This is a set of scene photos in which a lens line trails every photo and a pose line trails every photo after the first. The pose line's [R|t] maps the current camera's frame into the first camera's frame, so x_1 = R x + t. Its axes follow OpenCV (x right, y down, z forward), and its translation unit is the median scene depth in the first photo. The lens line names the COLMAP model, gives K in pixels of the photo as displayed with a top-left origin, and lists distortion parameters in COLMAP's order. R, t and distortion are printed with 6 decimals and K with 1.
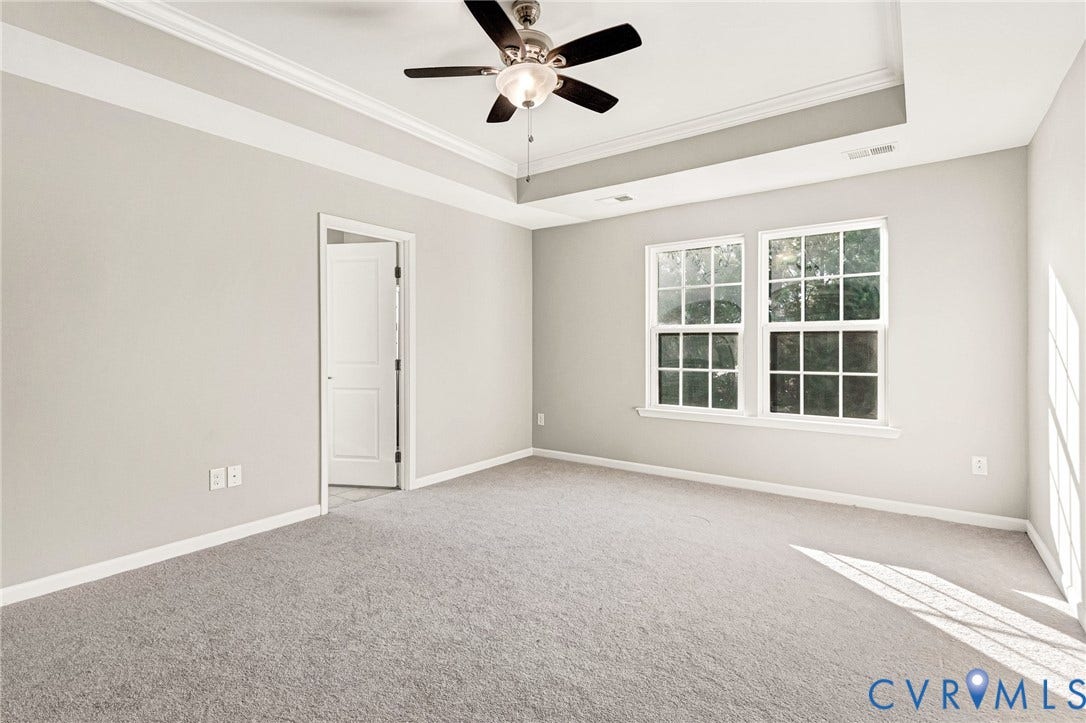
lens RADIAL K [[480.6, 0, 515.7], [0, 480.6, 349.3], [0, 0, 1]] dist [0.002560, -0.000090]
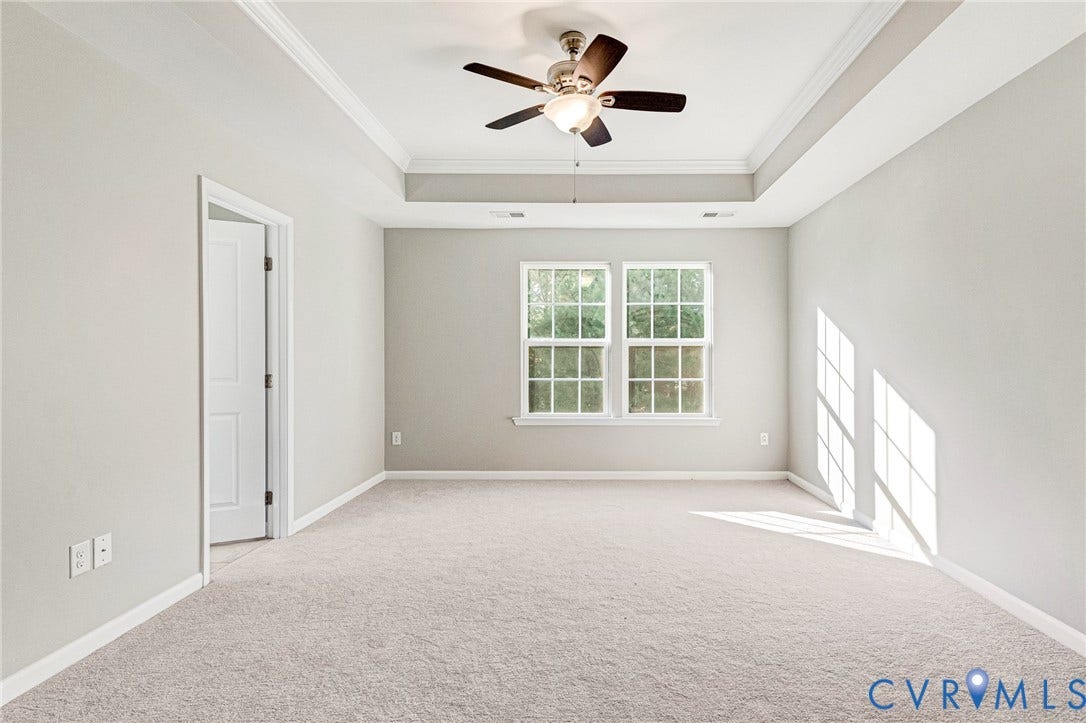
lens RADIAL K [[518.6, 0, 543.0], [0, 518.6, 361.5], [0, 0, 1]] dist [0.005202, 0.000098]
pose [[0.831433, -0.002216, 0.555621, -0.370290], [0.002373, 0.999997, 0.000438, 0.001230], [-0.555621, 0.000955, 0.831435, 0.043873]]
